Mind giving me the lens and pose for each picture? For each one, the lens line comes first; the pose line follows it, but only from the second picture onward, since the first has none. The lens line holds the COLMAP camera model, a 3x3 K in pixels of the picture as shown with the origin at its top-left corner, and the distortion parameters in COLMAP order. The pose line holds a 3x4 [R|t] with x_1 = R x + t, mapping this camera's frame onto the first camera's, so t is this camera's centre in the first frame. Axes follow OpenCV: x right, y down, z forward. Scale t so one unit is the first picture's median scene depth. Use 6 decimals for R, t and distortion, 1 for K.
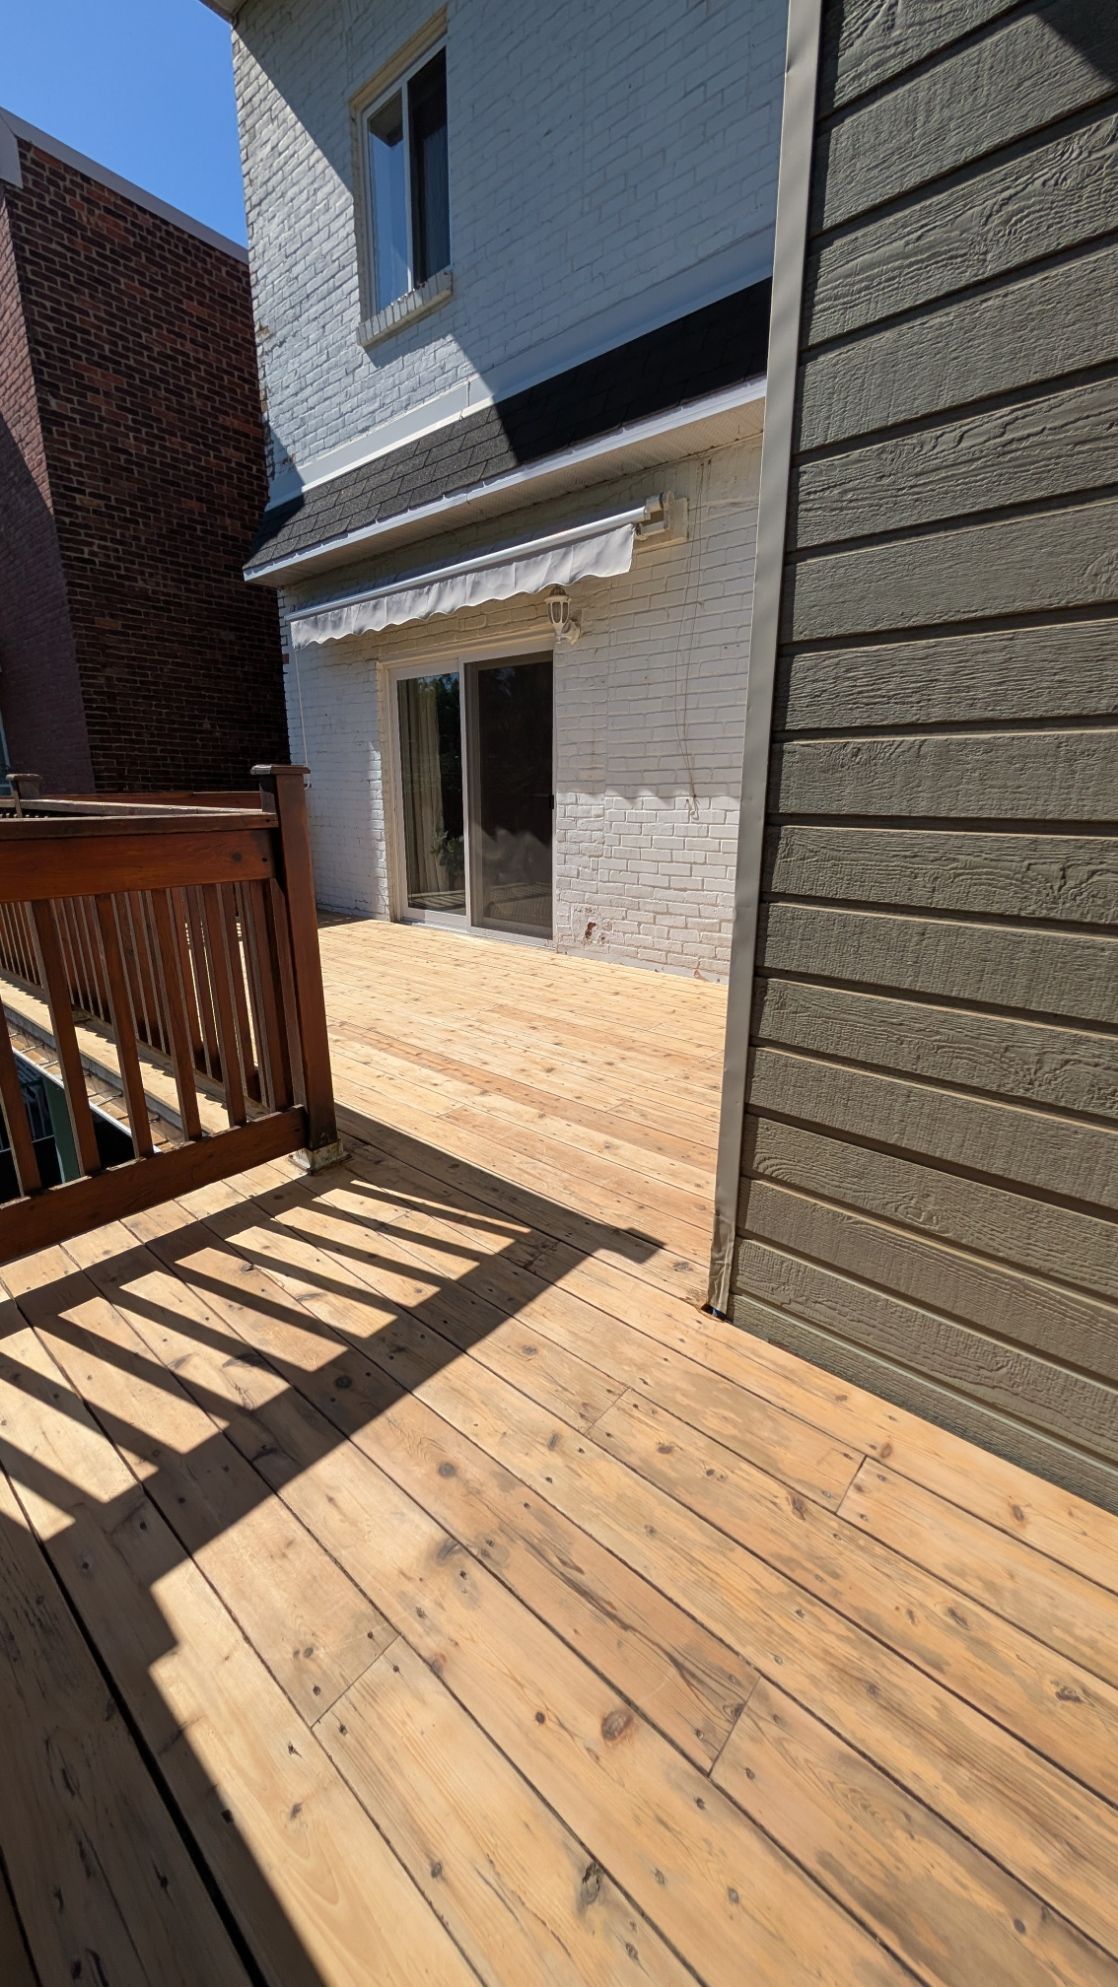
lens RADIAL K [[752.1, 0, 562.3], [0, 752.1, 993.7], [0, 0, 1]] dist [-0.001388, -0.000284]
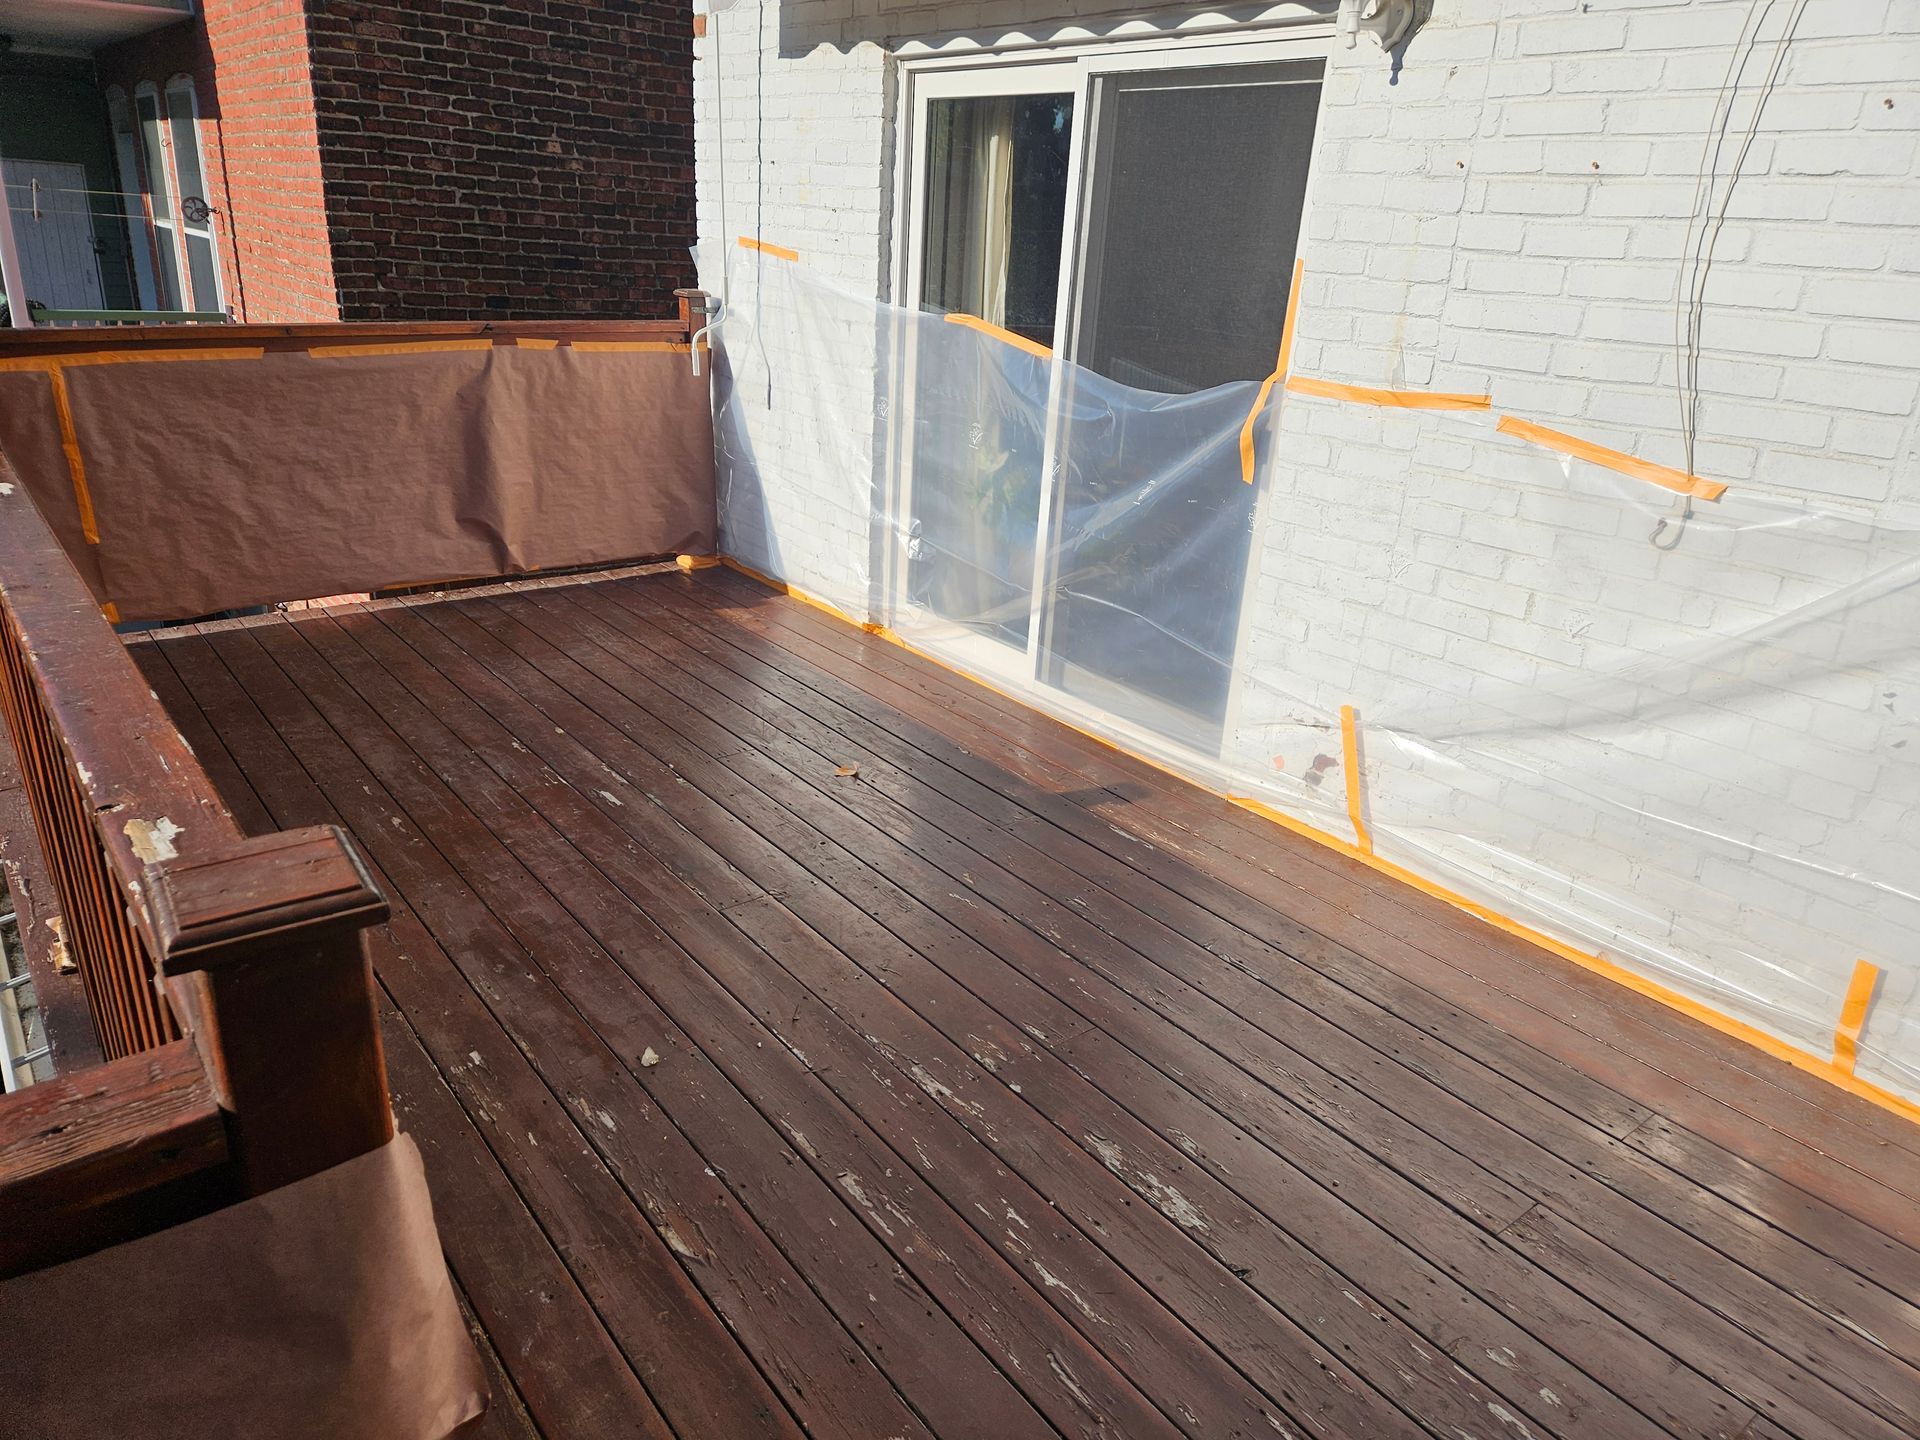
lens RADIAL K [[1287.5, 0, 969.2], [0, 1287.5, 738.0], [0, 0, 1]] dist [0.046142, -0.040549]
pose [[0.981634, 0.117844, -0.150024, -0.031277], [-0.101004, 0.988179, 0.115326, -0.107800], [0.161841, -0.098055, 0.981933, 0.177572]]
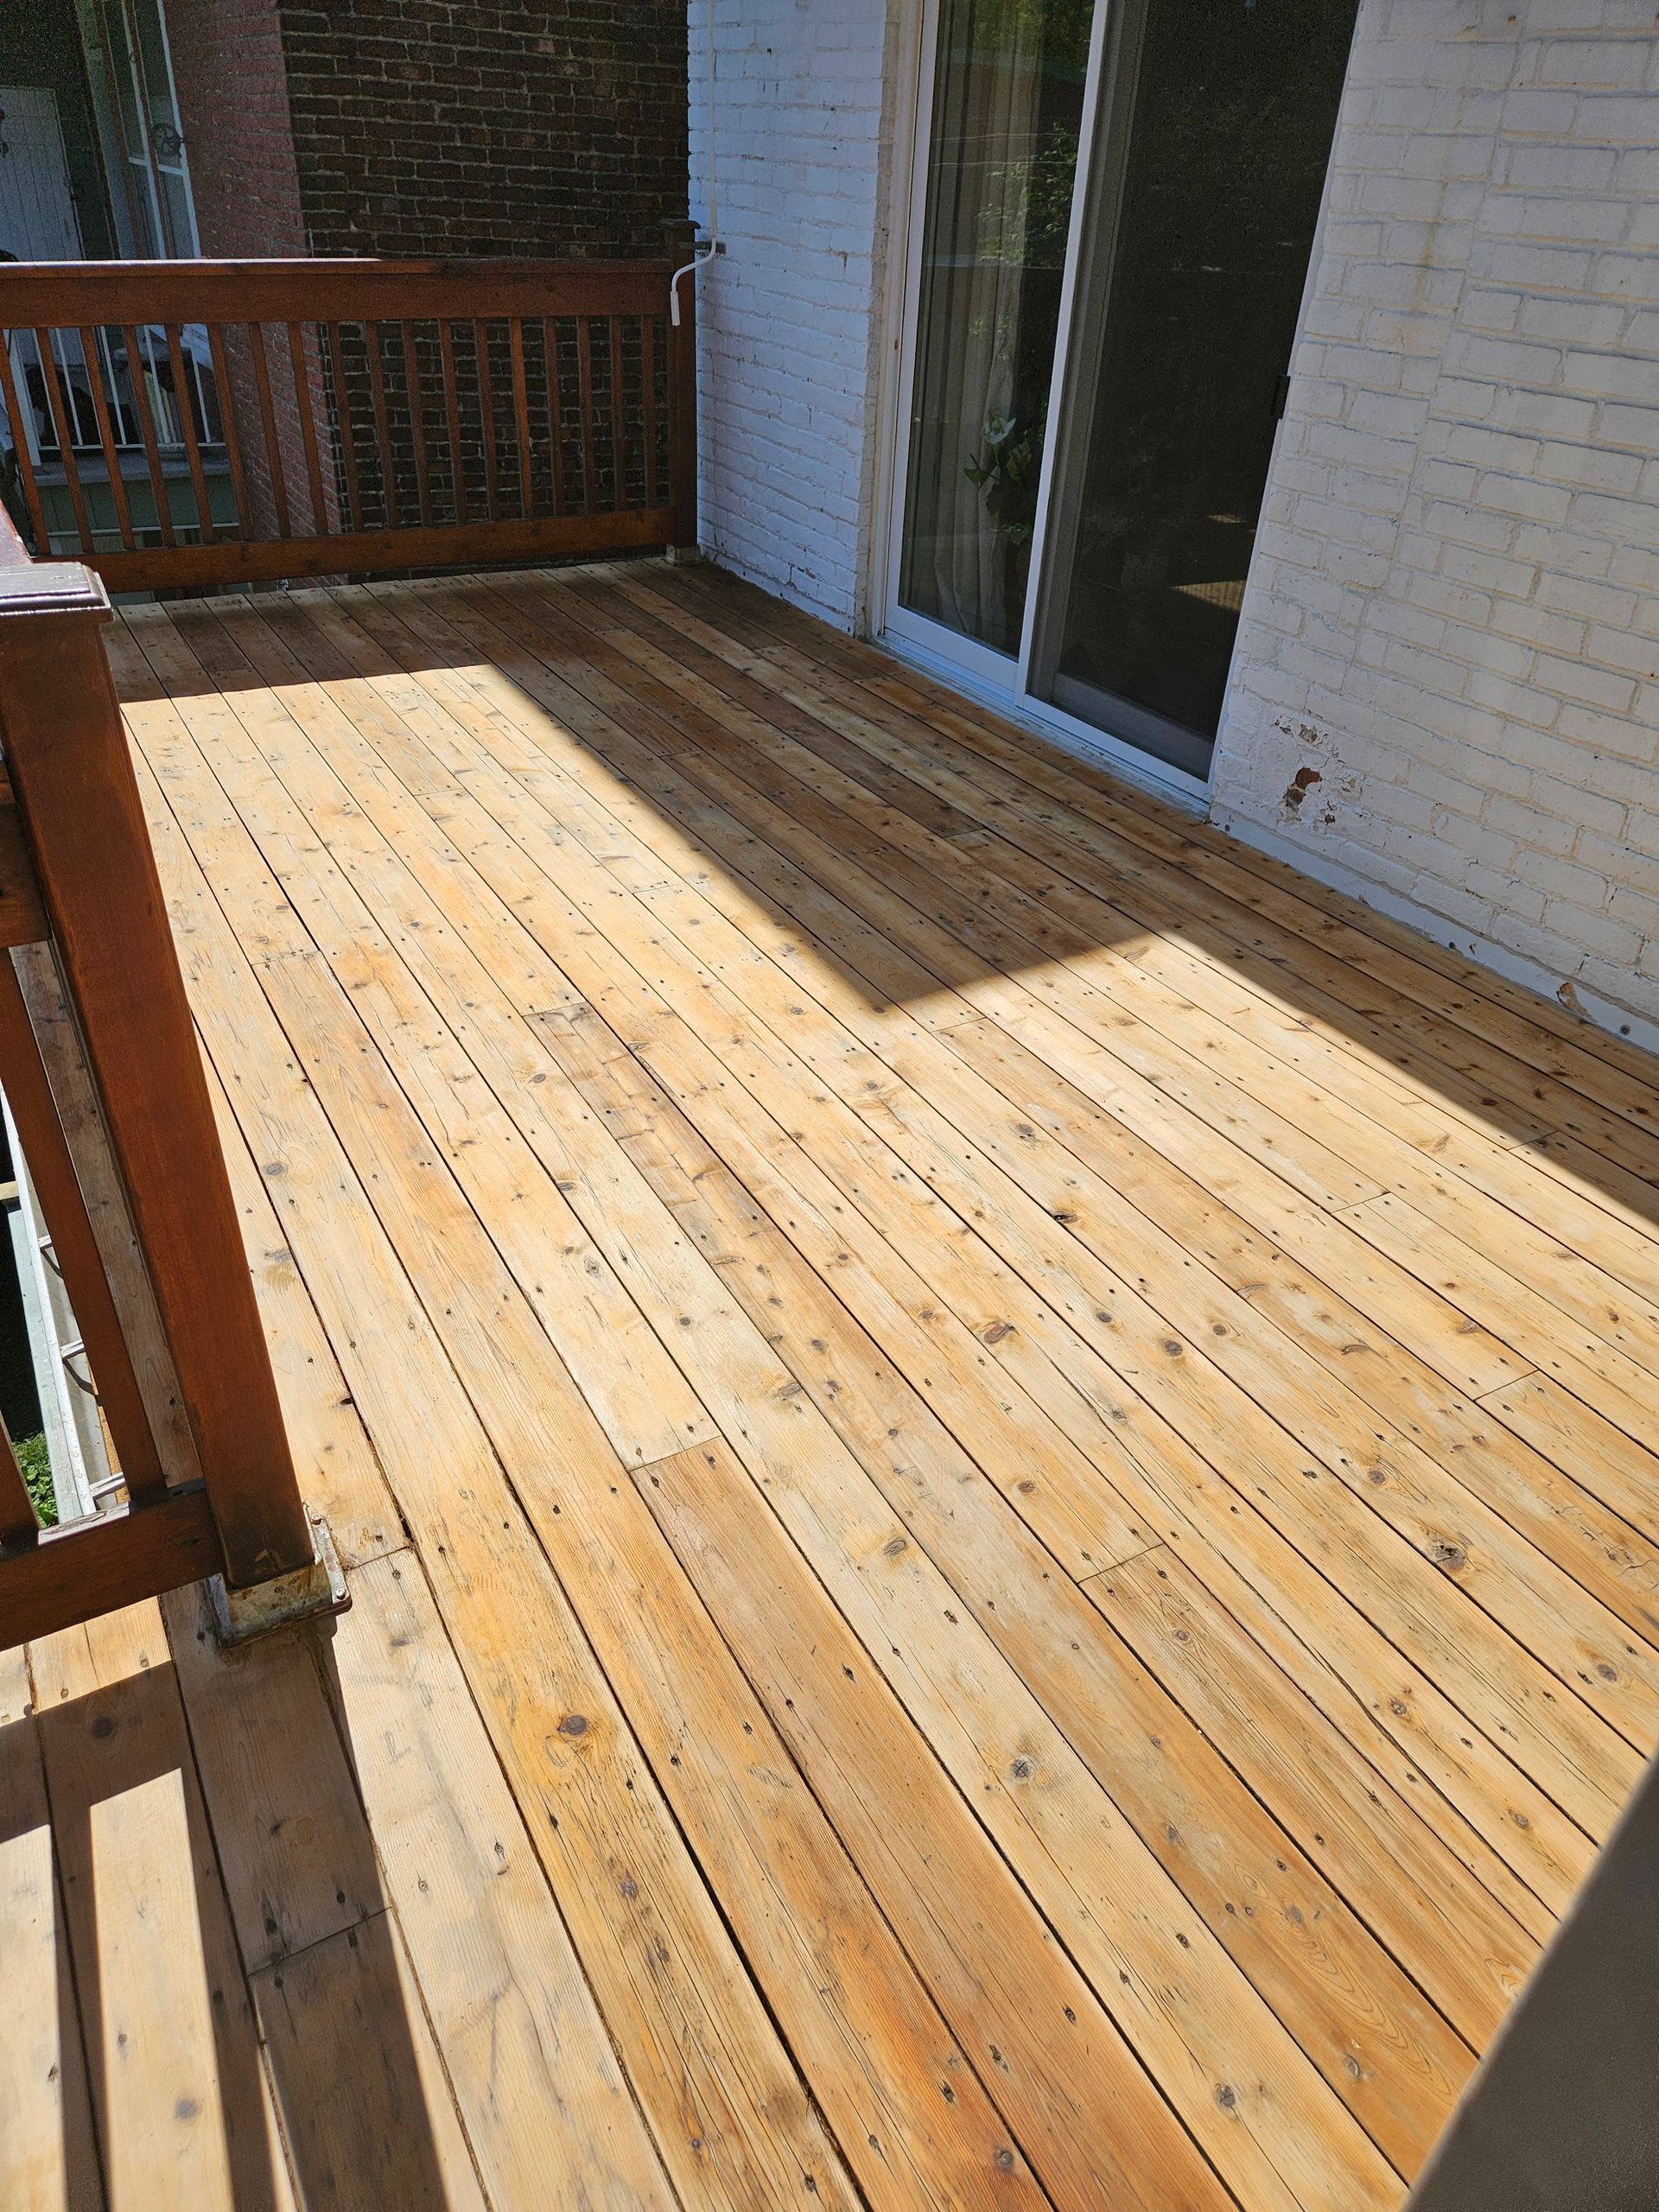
lens RADIAL K [[1483.3, 0, 818.4], [0, 1483.3, 1109.9], [0, 0, 1]] dist [0.046142, -0.040549]
pose [[0.938332, 0.217689, -0.268598, 0.029651], [-0.127936, 0.940364, 0.315194, -0.089223], [0.321194, -0.261393, 0.910224, 0.138498]]
